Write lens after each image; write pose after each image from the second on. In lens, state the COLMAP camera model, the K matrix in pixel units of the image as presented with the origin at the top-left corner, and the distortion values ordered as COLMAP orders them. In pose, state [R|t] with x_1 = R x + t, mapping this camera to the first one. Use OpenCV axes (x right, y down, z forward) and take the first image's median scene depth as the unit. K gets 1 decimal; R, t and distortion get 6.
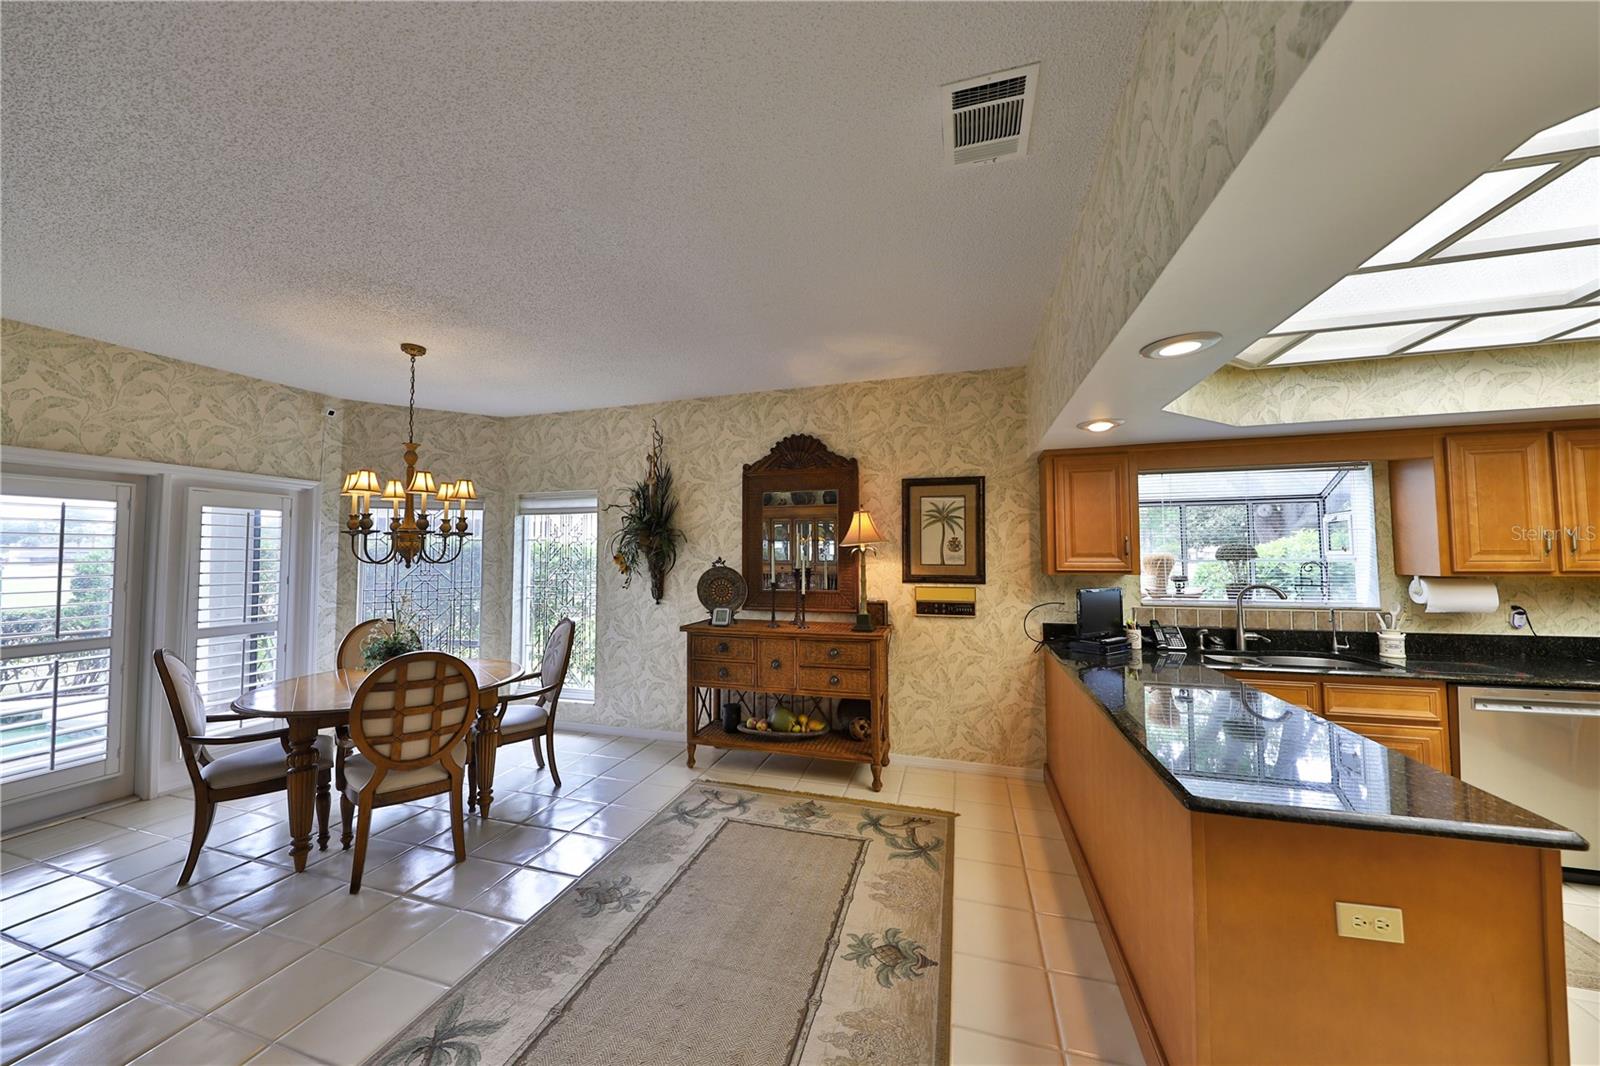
lens RADIAL K [[536.4, 0, 800.0], [0, 536.4, 533.0], [0, 0, 1]] dist [-0.000007, -0.000040]
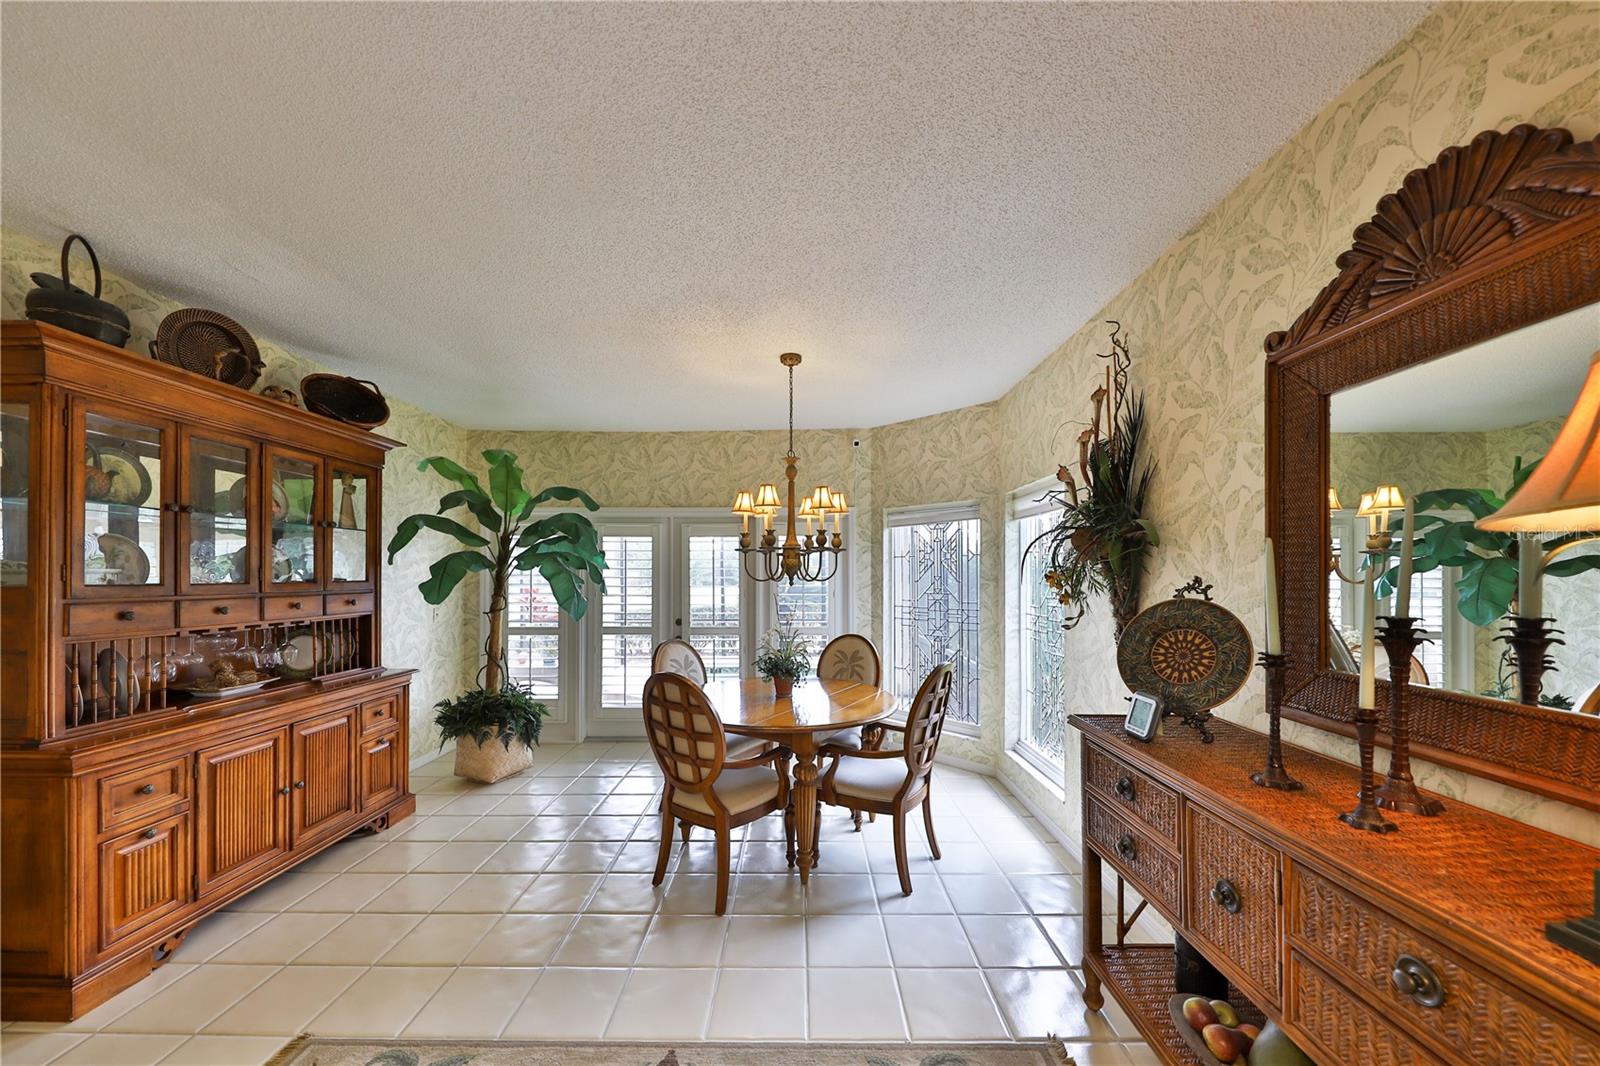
lens RADIAL K [[542.8, 0, 798.7], [0, 542.8, 573.5], [0, 0, 1]] dist [-0.000151, -0.005425]
pose [[0.284059, 0.003858, -0.958799, 0.173652], [0.040534, 0.999050, 0.016029, 0.022022], [0.957950, -0.043417, 0.283633, 0.568985]]
